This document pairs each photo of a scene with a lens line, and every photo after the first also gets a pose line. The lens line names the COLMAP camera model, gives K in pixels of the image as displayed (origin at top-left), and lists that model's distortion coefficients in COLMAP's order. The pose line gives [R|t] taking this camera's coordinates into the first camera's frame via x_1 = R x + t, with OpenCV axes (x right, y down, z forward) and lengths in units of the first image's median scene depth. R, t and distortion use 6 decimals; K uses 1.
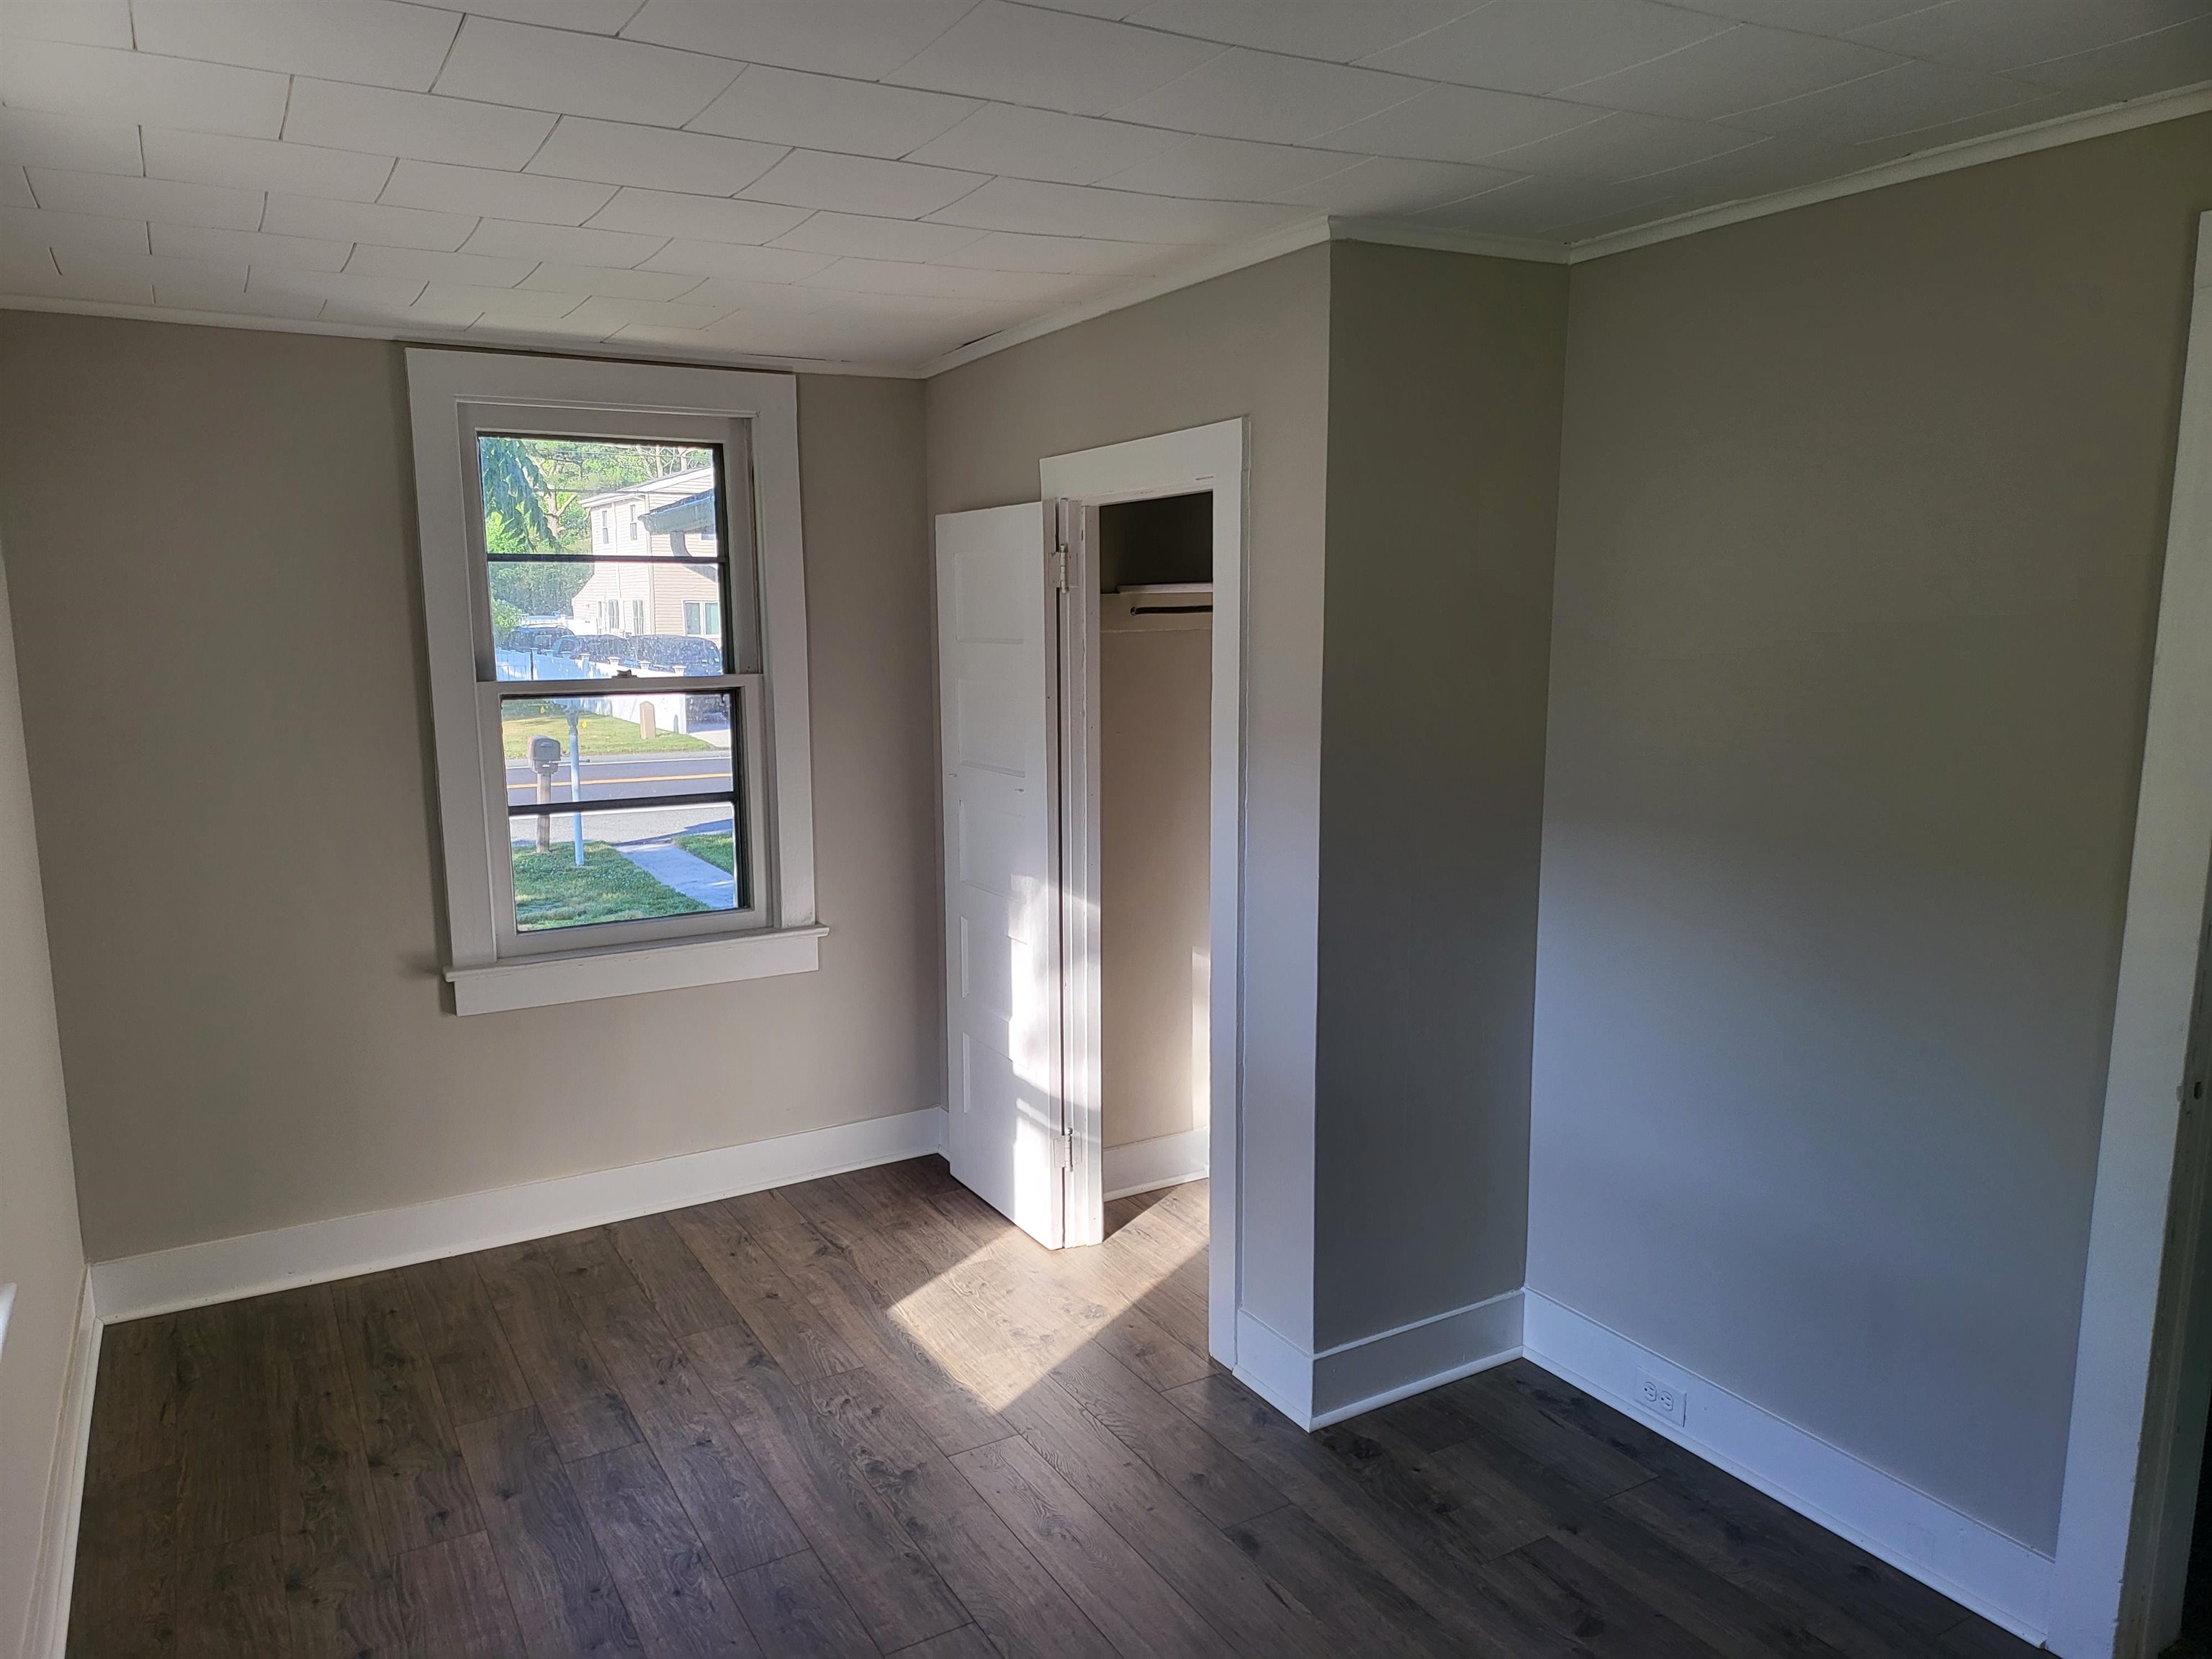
lens RADIAL K [[1550.4, 0, 1118.9], [0, 1550.4, 841.6], [0, 0, 1]] dist [0.049926, -0.036896]
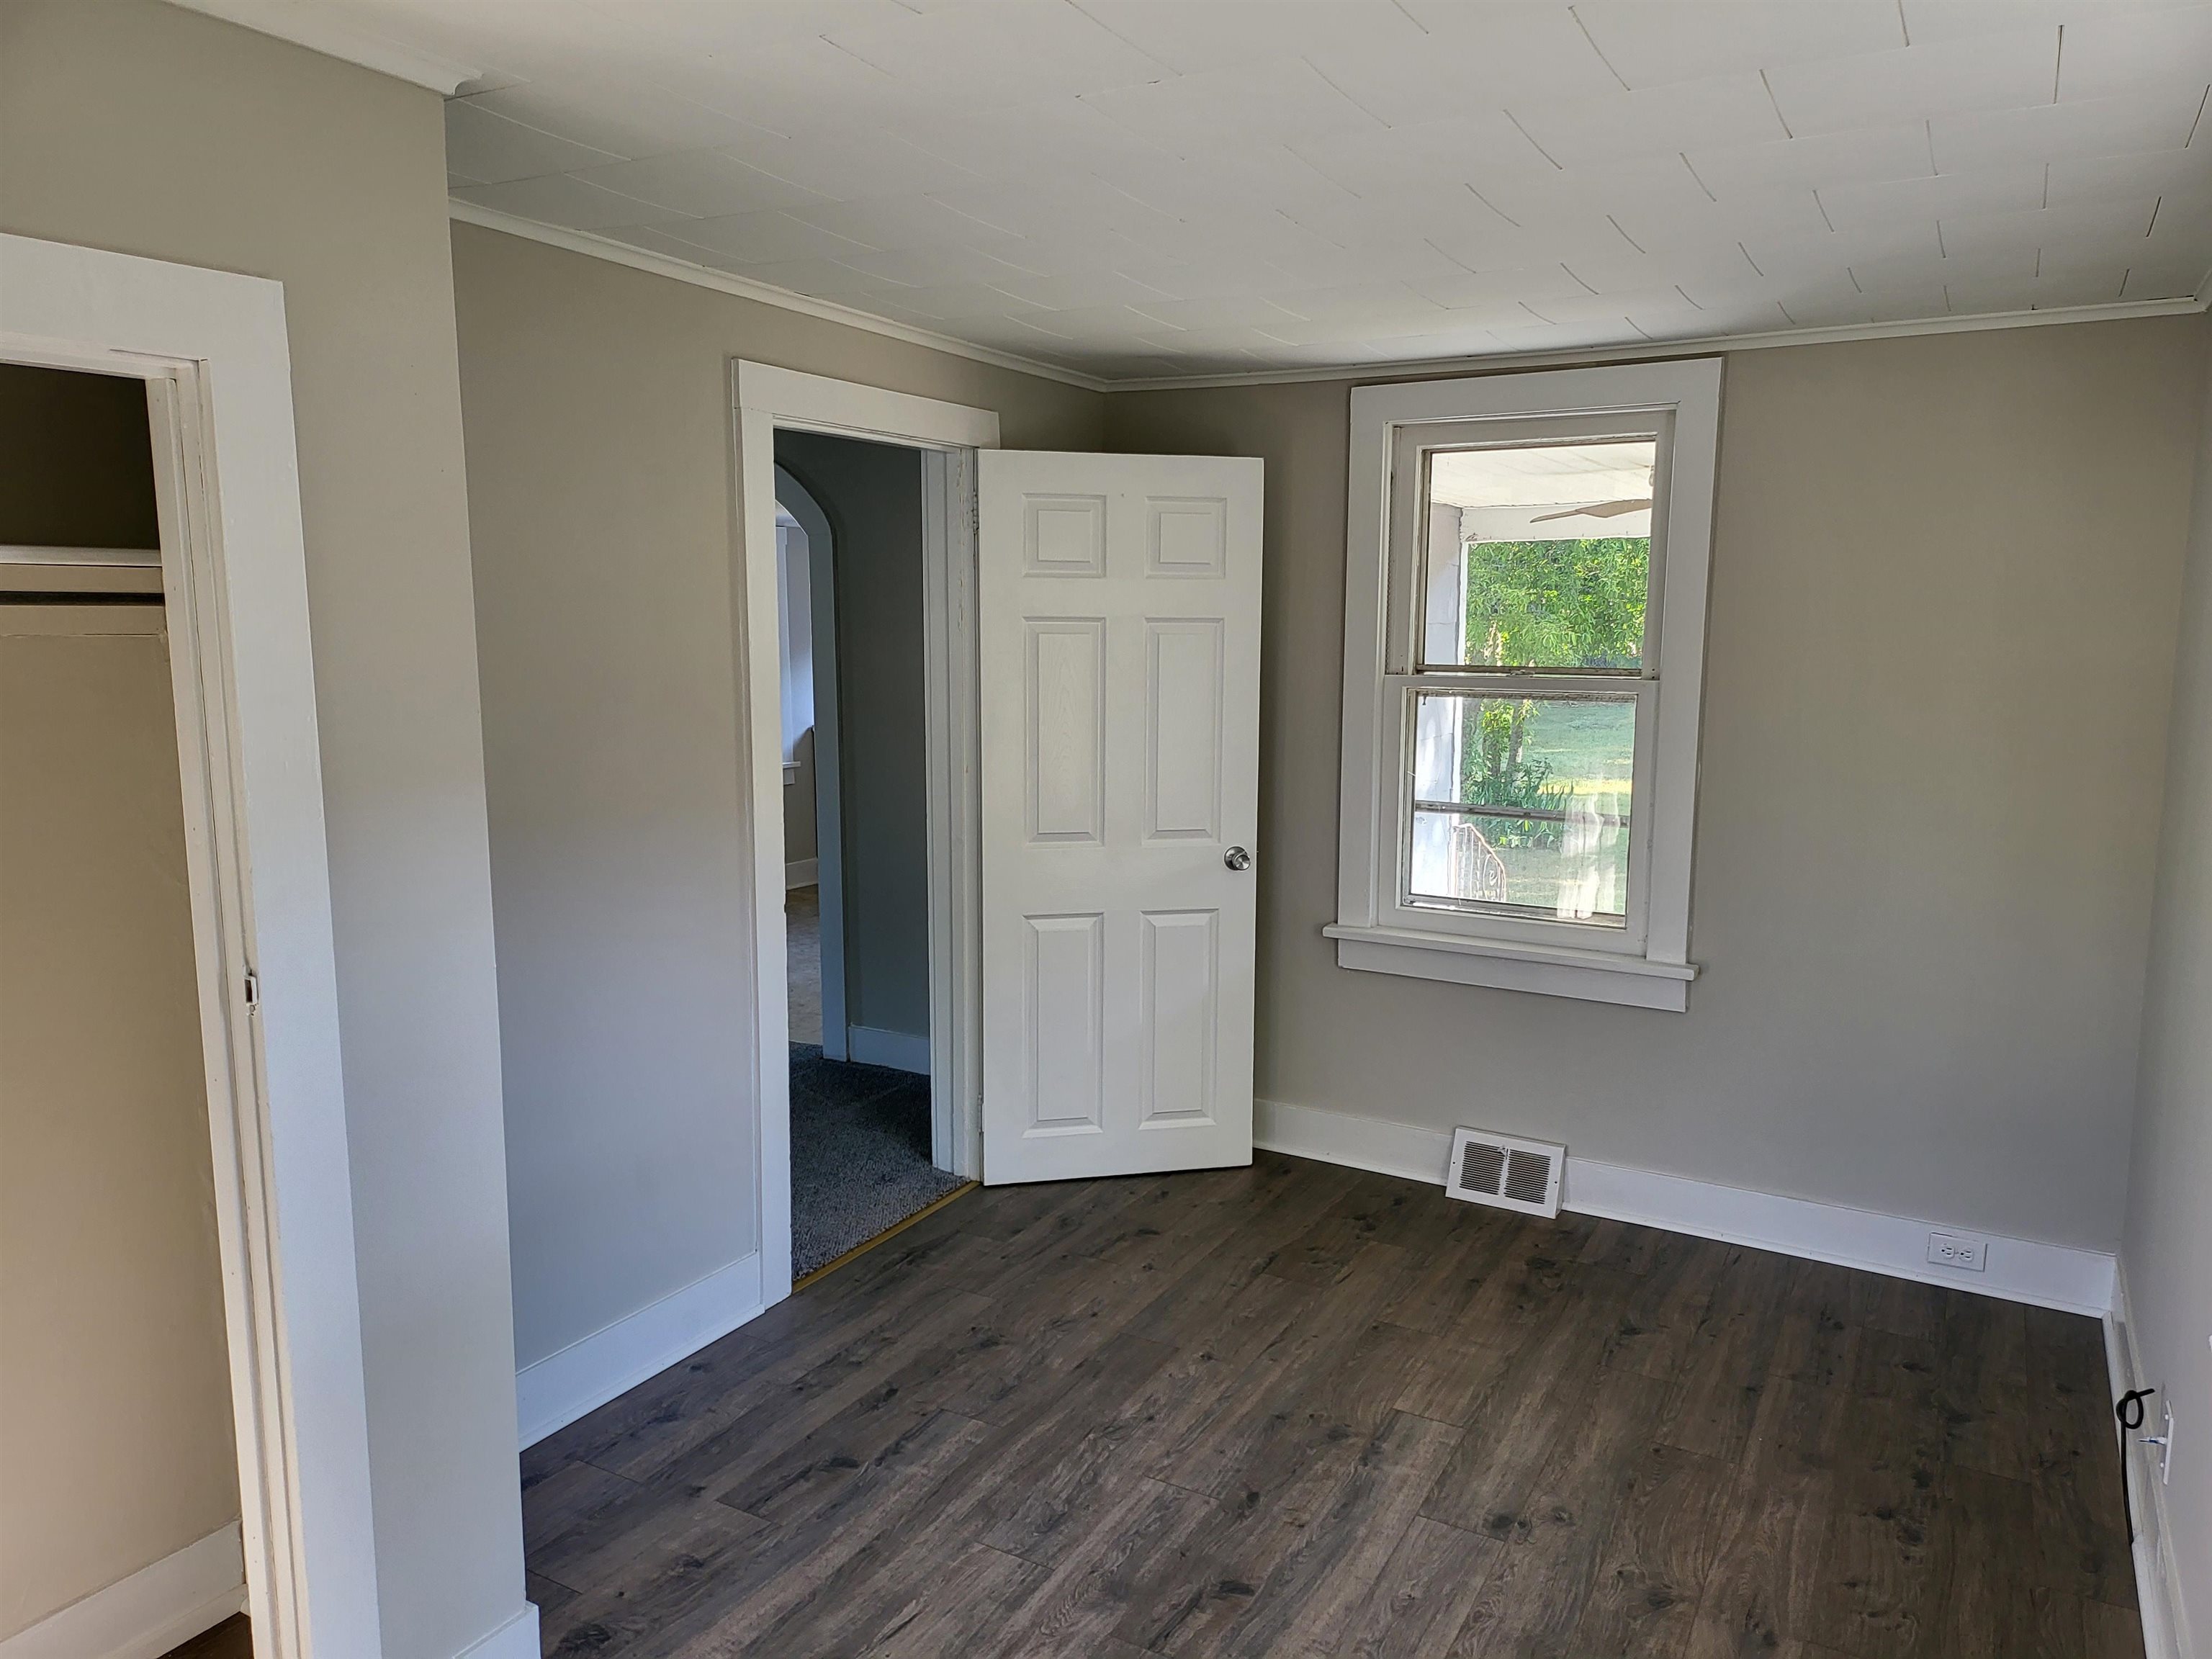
lens RADIAL K [[1550.4, 0, 1110.2], [0, 1550.4, 836.5], [0, 0, 1]] dist [0.049926, -0.036896]
pose [[-0.509539, -0.120780, 0.851929, -0.716865], [0.127799, 0.968495, 0.213742, -0.177536], [-0.850904, 0.217785, -0.478050, 1.225067]]
